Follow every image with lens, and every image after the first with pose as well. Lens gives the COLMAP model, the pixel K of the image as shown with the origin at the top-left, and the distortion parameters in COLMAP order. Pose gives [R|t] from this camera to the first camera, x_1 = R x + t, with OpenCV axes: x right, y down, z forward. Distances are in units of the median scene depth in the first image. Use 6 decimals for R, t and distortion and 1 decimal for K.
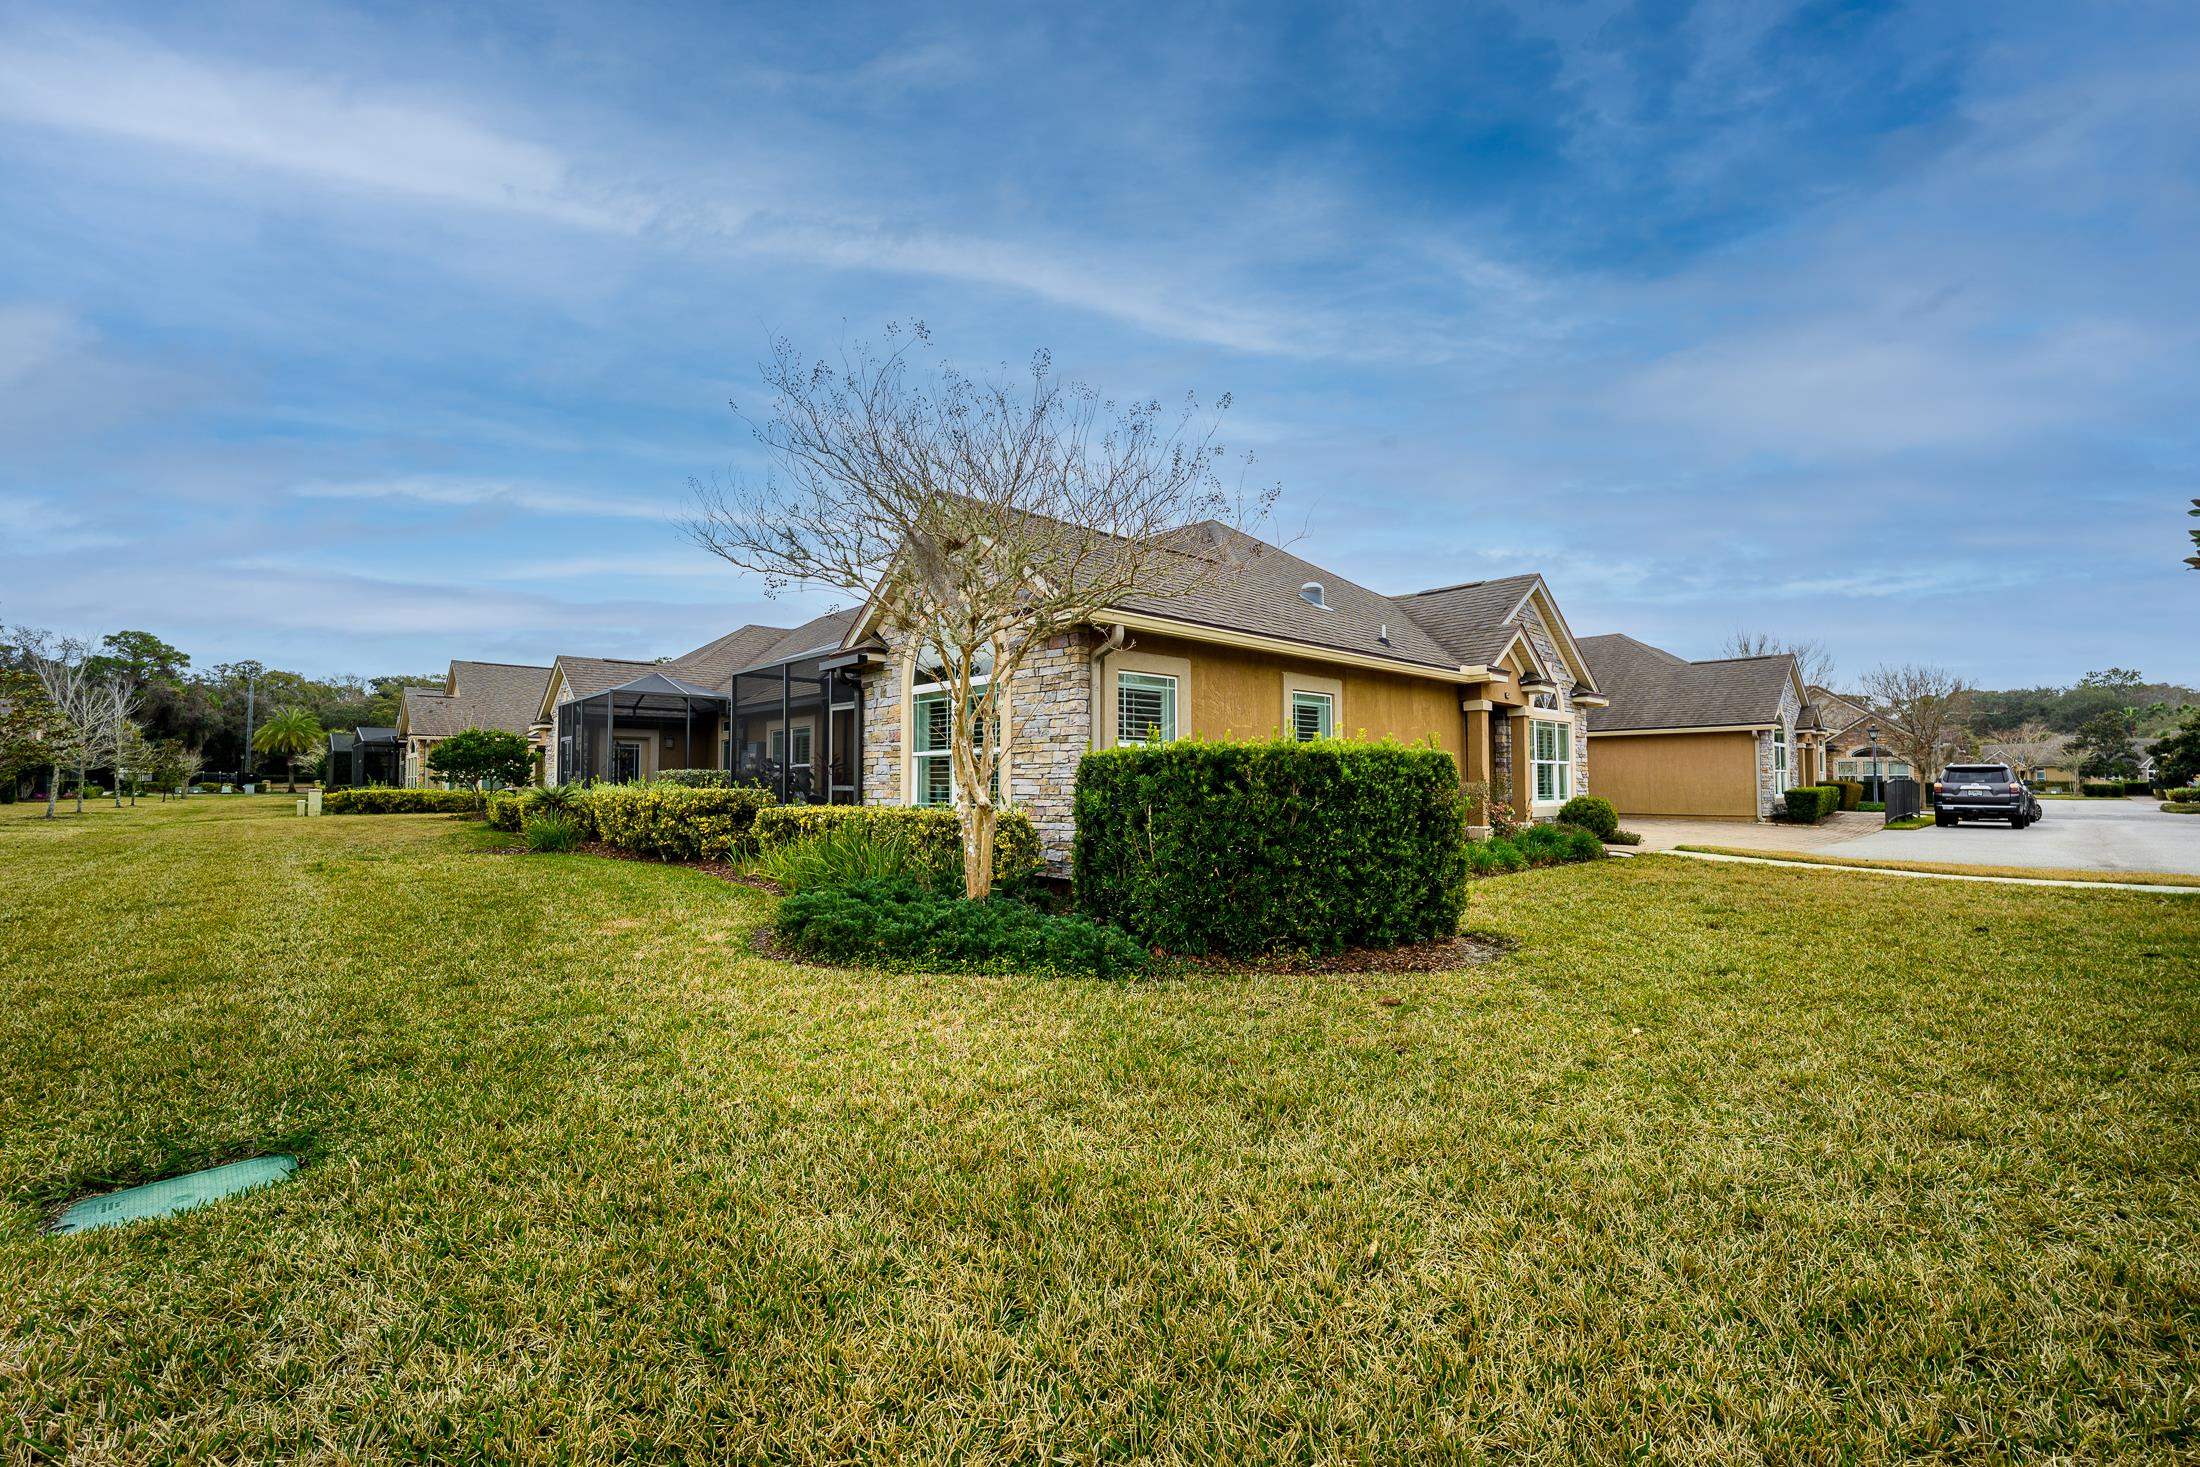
lens RADIAL K [[871.8, 0, 1101.1], [0, 871.8, 748.1], [0, 0, 1]] dist [0.011538, -0.000300]
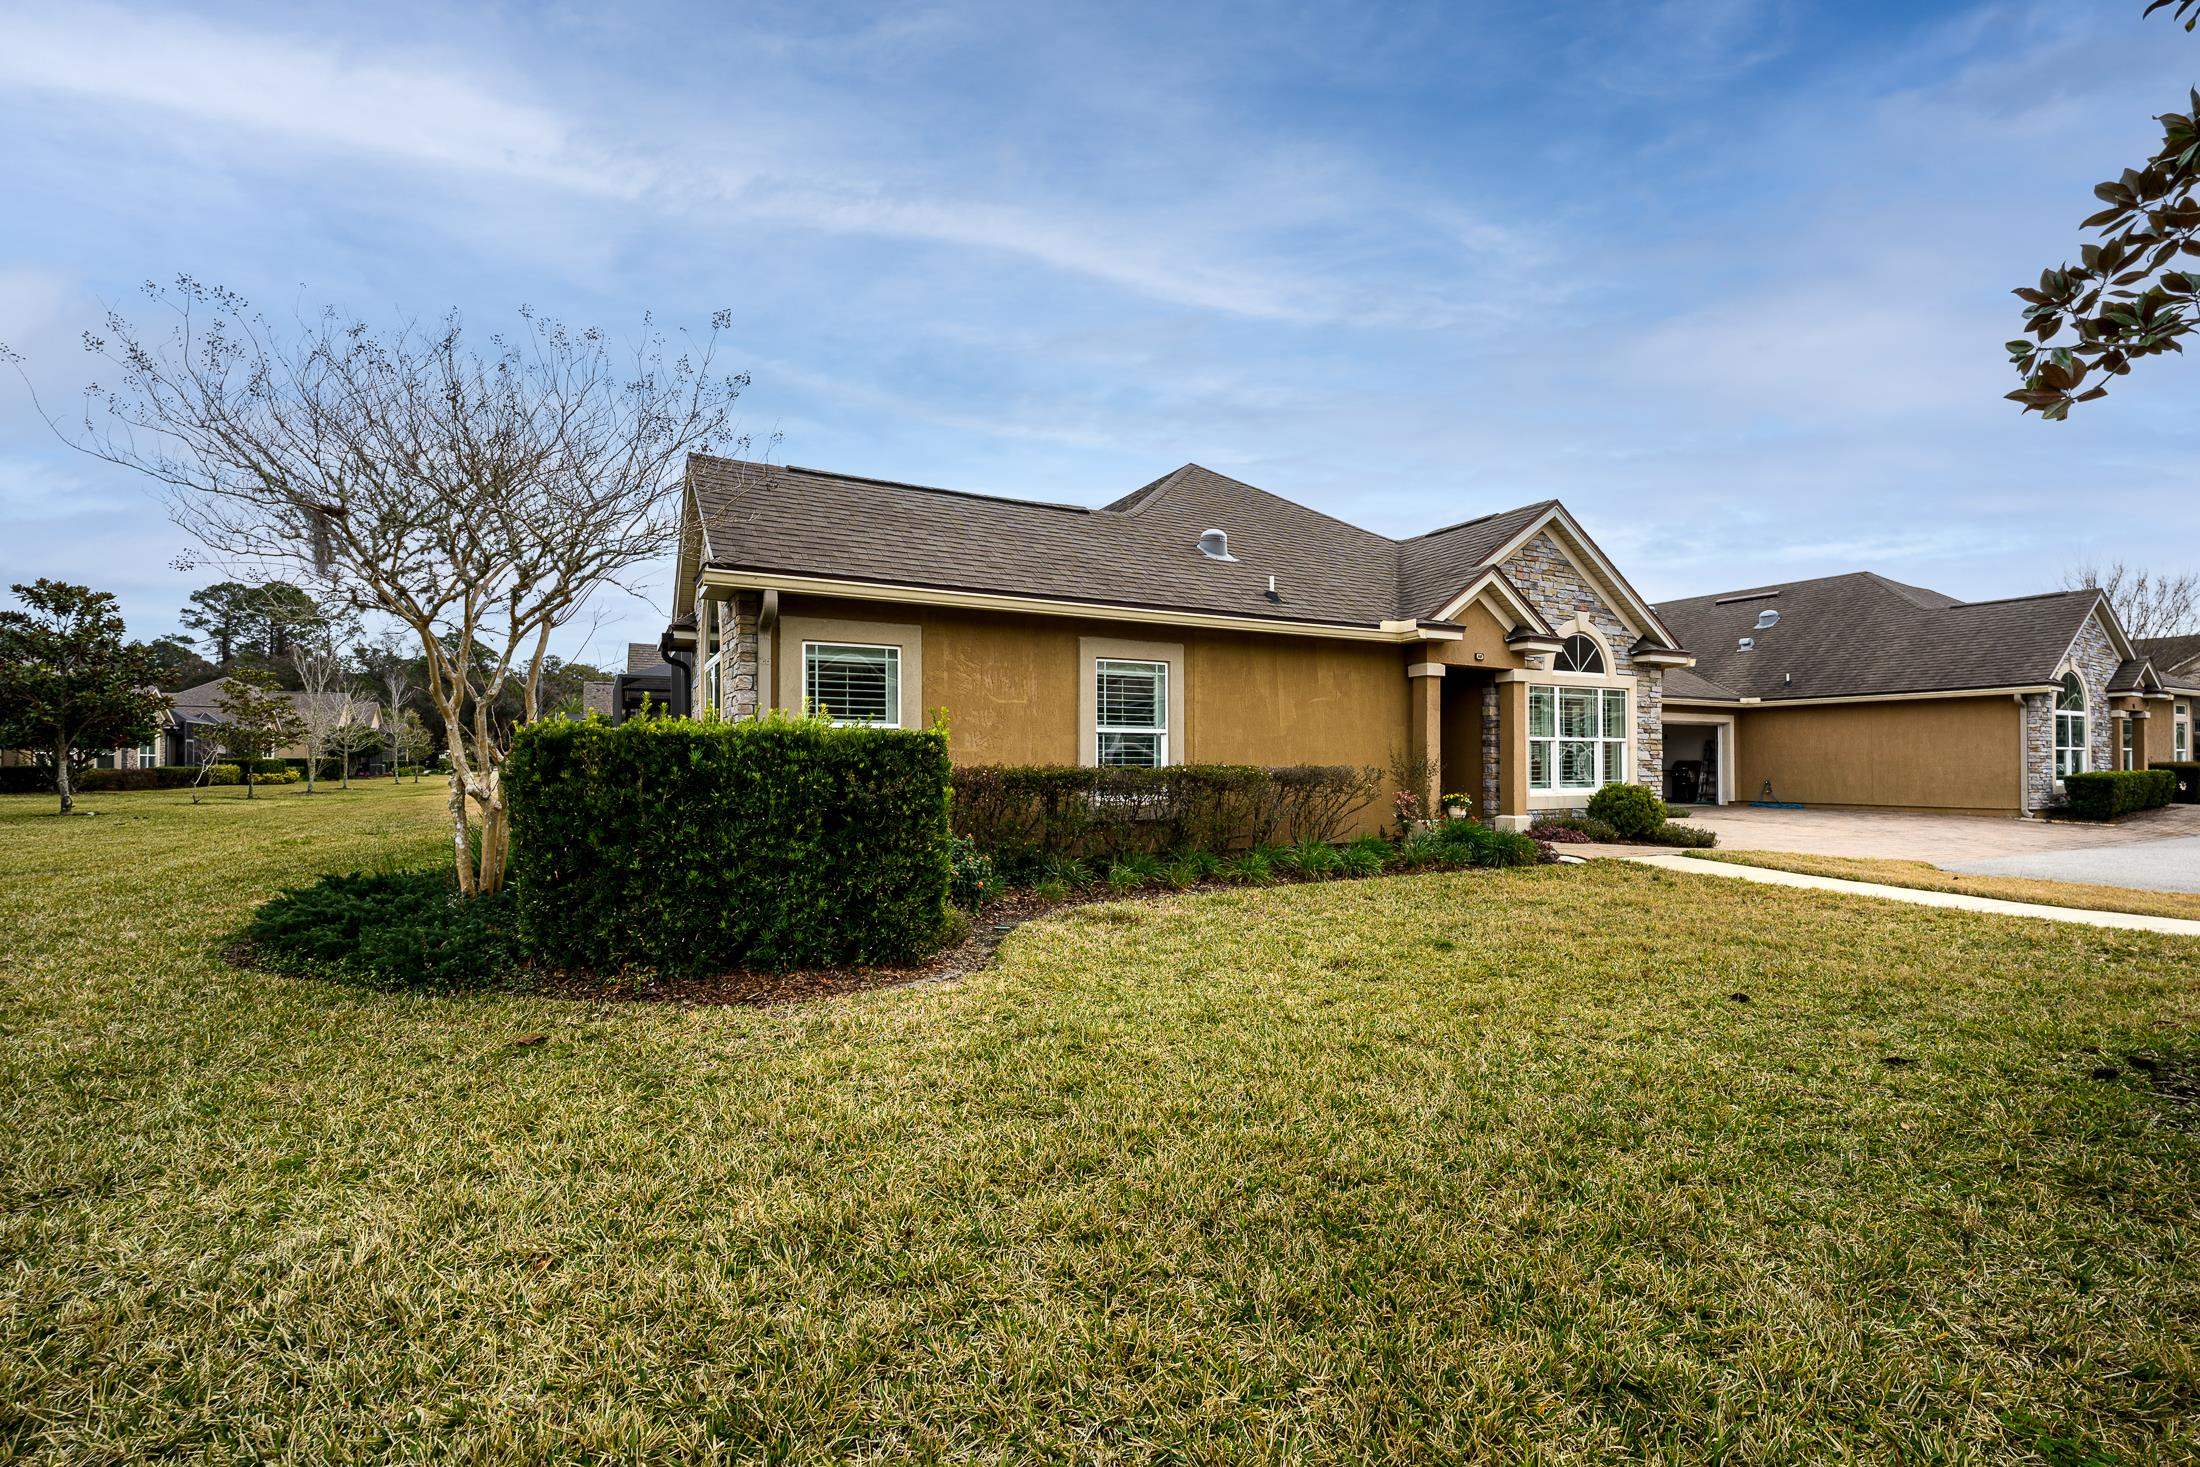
lens RADIAL K [[917.6, 0, 1105.6], [0, 917.6, 747.6], [0, 0, 1]] dist [0.000028, -0.000113]
pose [[0.968252, -0.002136, -0.249968, 0.343671], [0.008302, 0.999687, 0.023616, 0.000234], [0.249839, -0.024942, 0.967966, 0.101776]]
